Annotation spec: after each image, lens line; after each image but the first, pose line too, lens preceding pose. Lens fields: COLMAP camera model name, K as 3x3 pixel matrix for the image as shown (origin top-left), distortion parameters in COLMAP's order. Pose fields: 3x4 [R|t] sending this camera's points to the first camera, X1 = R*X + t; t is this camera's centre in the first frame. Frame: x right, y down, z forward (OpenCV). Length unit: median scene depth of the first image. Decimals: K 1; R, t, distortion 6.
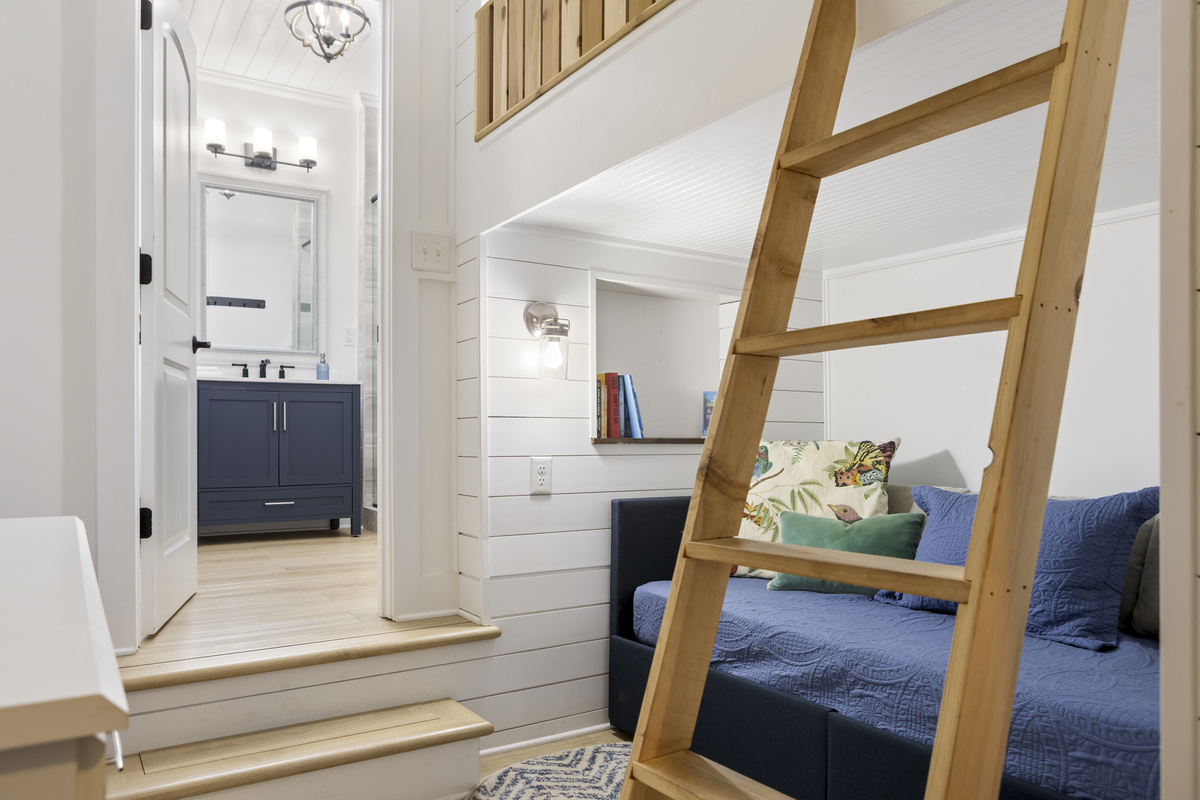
lens RADIAL K [[834.7, 0, 599.9], [0, 834.7, 438.2], [0, 0, 1]] dist [-0.040995, -0.000711]
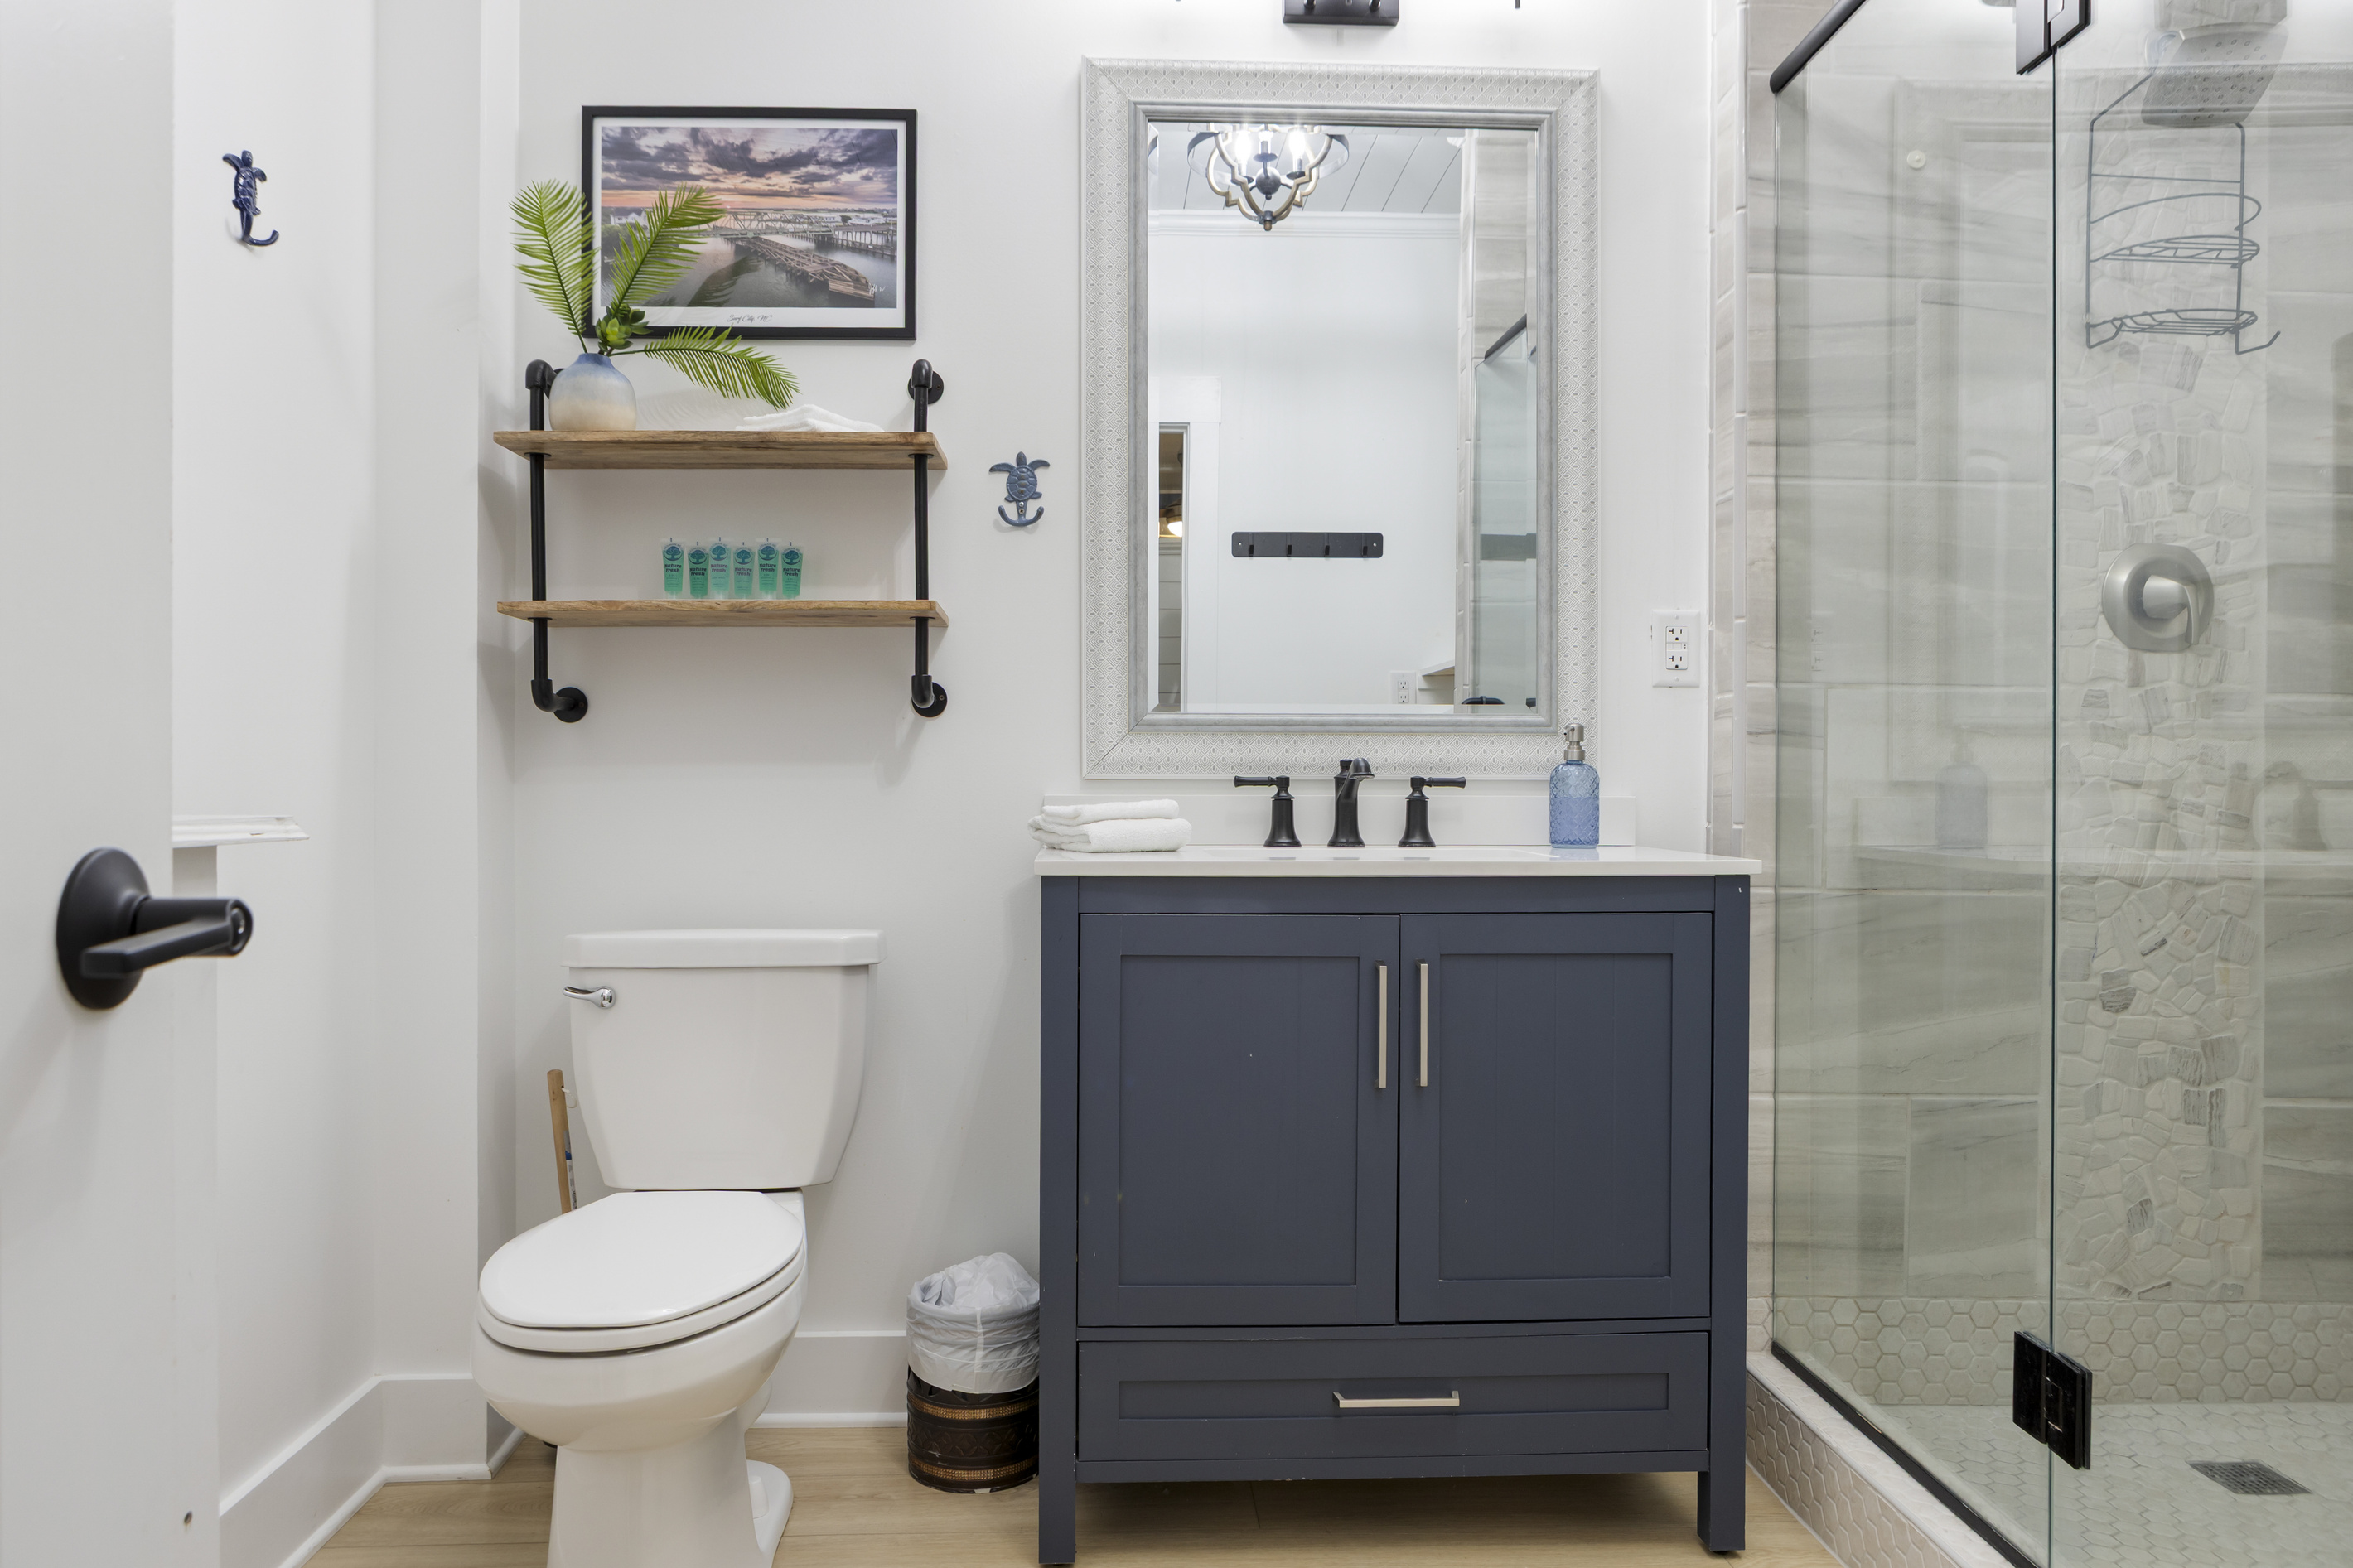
lens RADIAL K [[1593.2, 0, 1176.5], [0, 1593.2, 784.0], [0, 0, 1]] dist [-0.002240, 0.000165]
pose [[0.864073, 0.005581, -0.503336, -0.195682], [-0.007544, 0.999970, -0.001863, -0.082386], [0.503310, 0.005407, 0.864089, 0.525761]]
